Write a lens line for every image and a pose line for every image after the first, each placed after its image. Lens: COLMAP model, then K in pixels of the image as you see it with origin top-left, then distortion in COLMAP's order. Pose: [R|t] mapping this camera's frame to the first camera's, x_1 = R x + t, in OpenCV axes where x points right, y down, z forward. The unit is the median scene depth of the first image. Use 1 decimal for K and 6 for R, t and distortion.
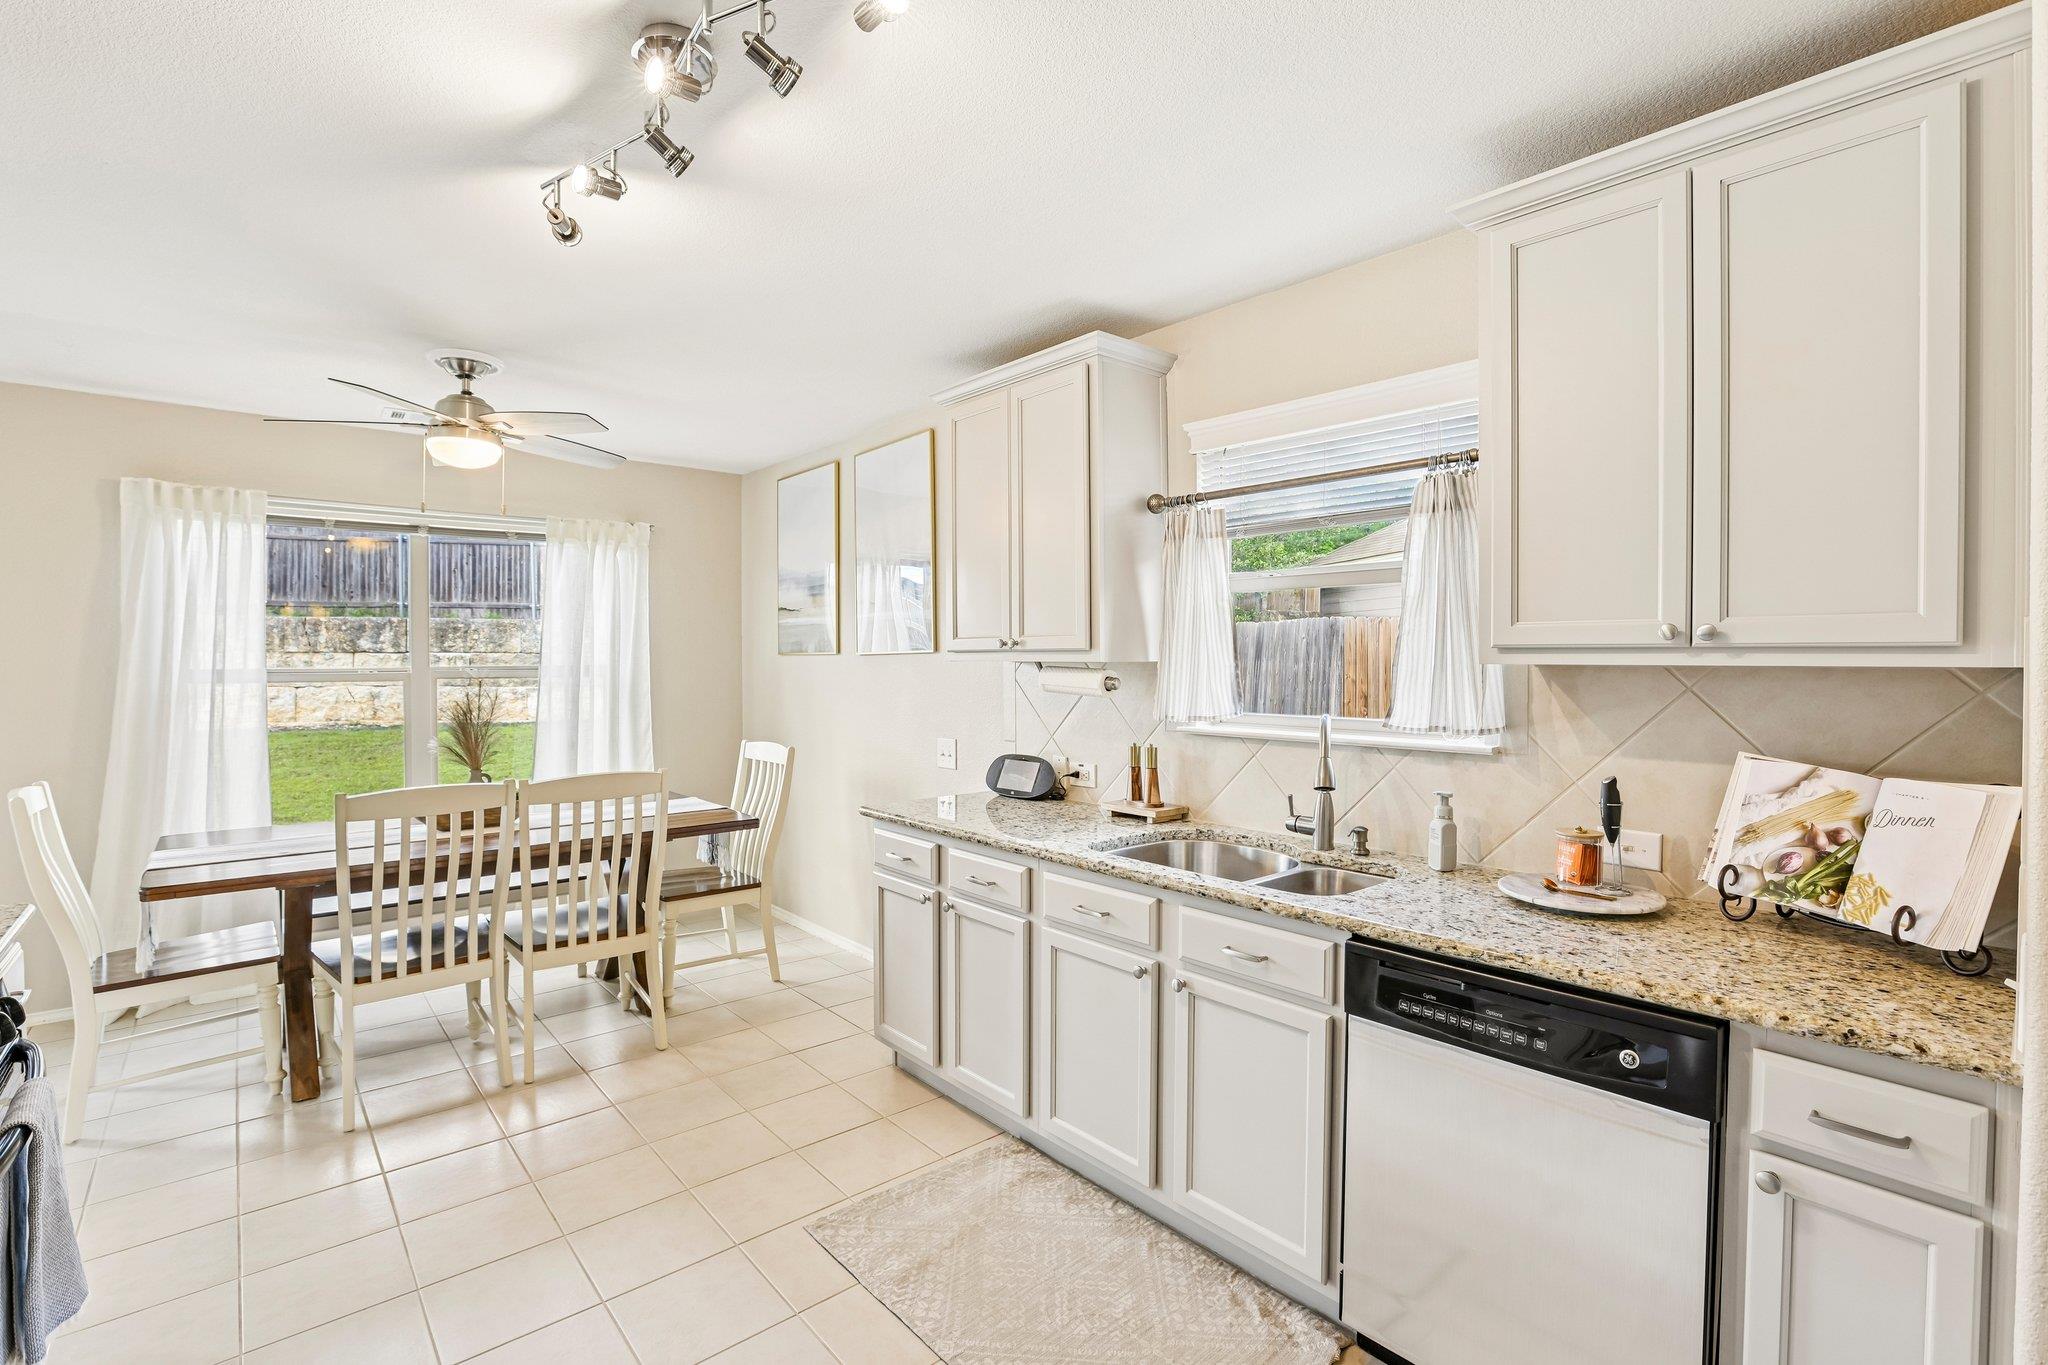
lens RADIAL K [[925.1, 0, 1026.6], [0, 925.1, 660.3], [0, 0, 1]] dist [-0.050367, 0.008873]
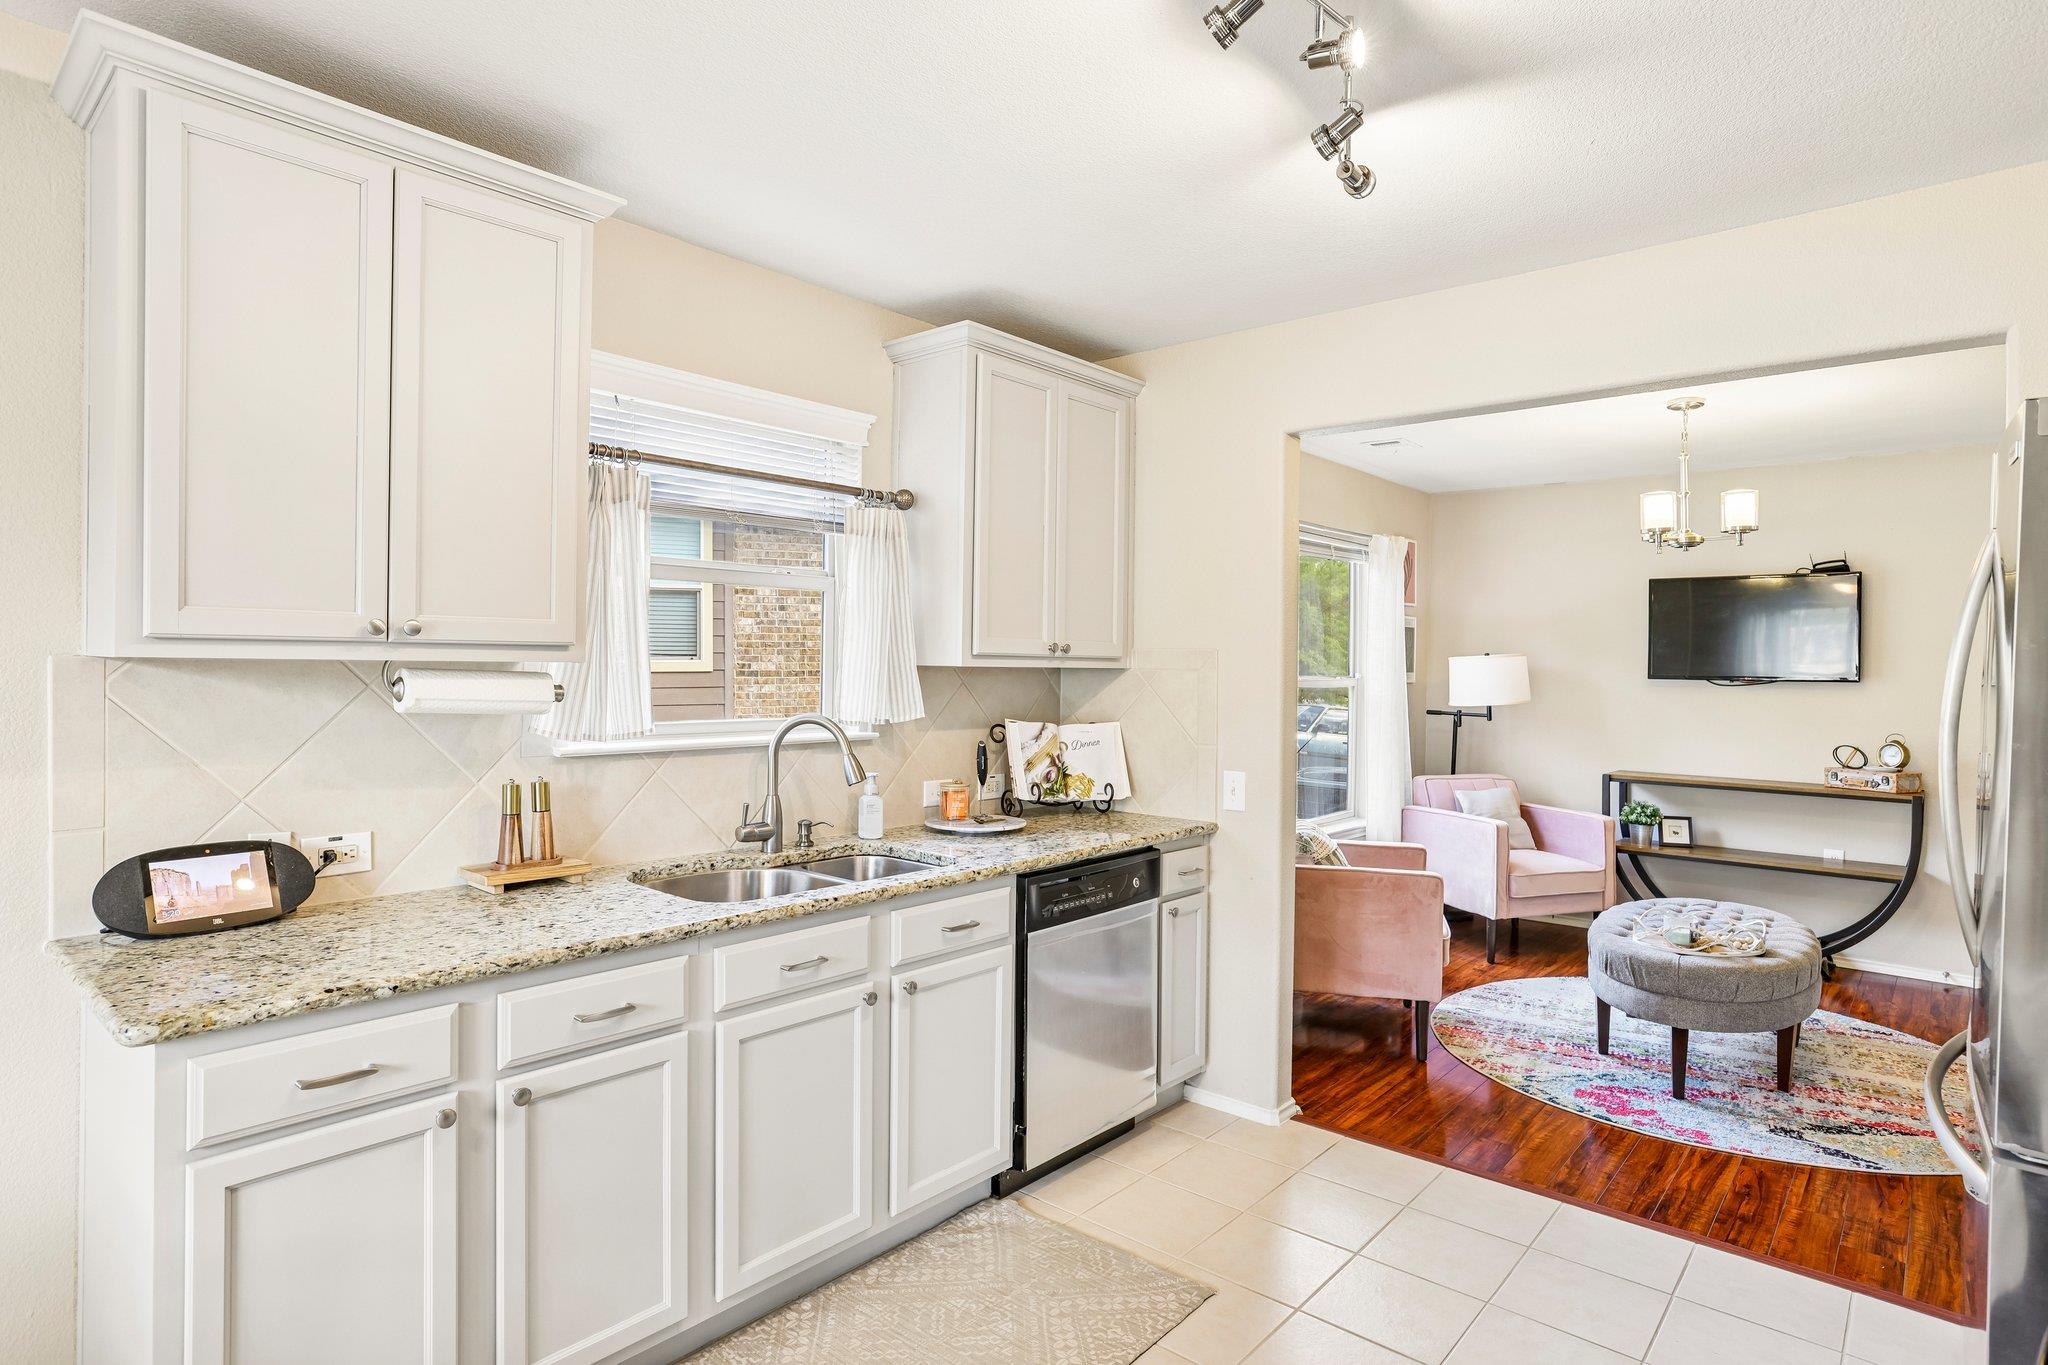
lens RADIAL K [[1078.2, 0, 1025.9], [0, 1078.2, 668.7], [0, 0, 1]] dist [-0.041695, 0.012426]
pose [[-0.127154, -0.007854, 0.991852, -0.563327], [-0.012059, 0.999907, 0.006372, -0.001849], [-0.991810, -0.011150, -0.127237, 0.572669]]
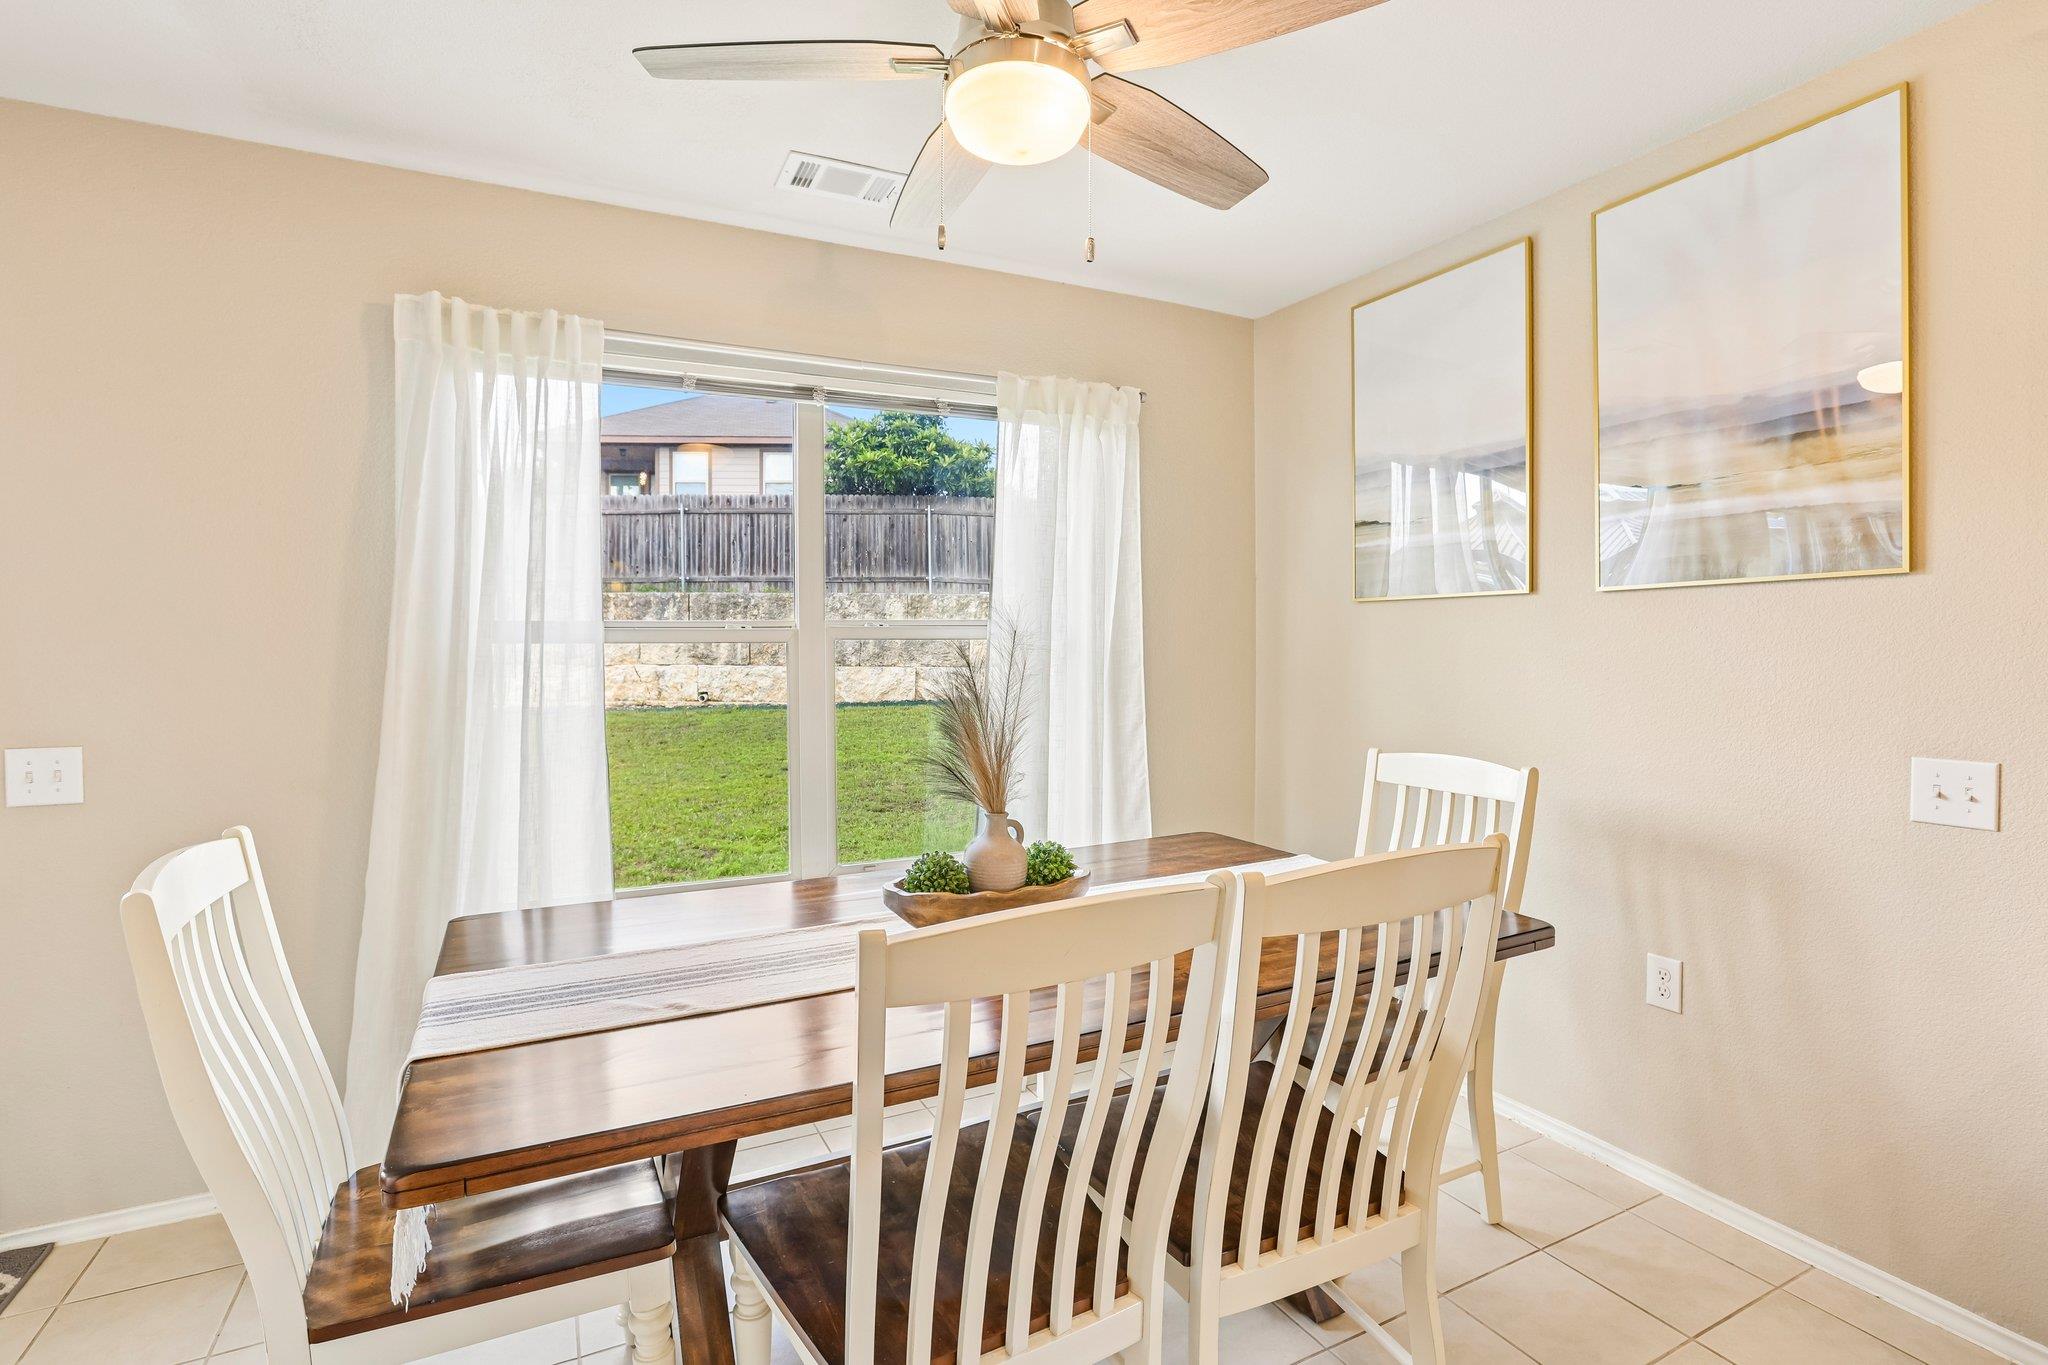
lens RADIAL K [[949.9, 0, 997.6], [0, 949.9, 650.1], [0, 0, 1]] dist [-0.041328, 0.002590]
pose [[0.966347, 0.000041, -0.257244, -0.449306], [0.001729, 0.999976, 0.006654, 0.027750], [0.257238, -0.006874, 0.966324, 0.475980]]
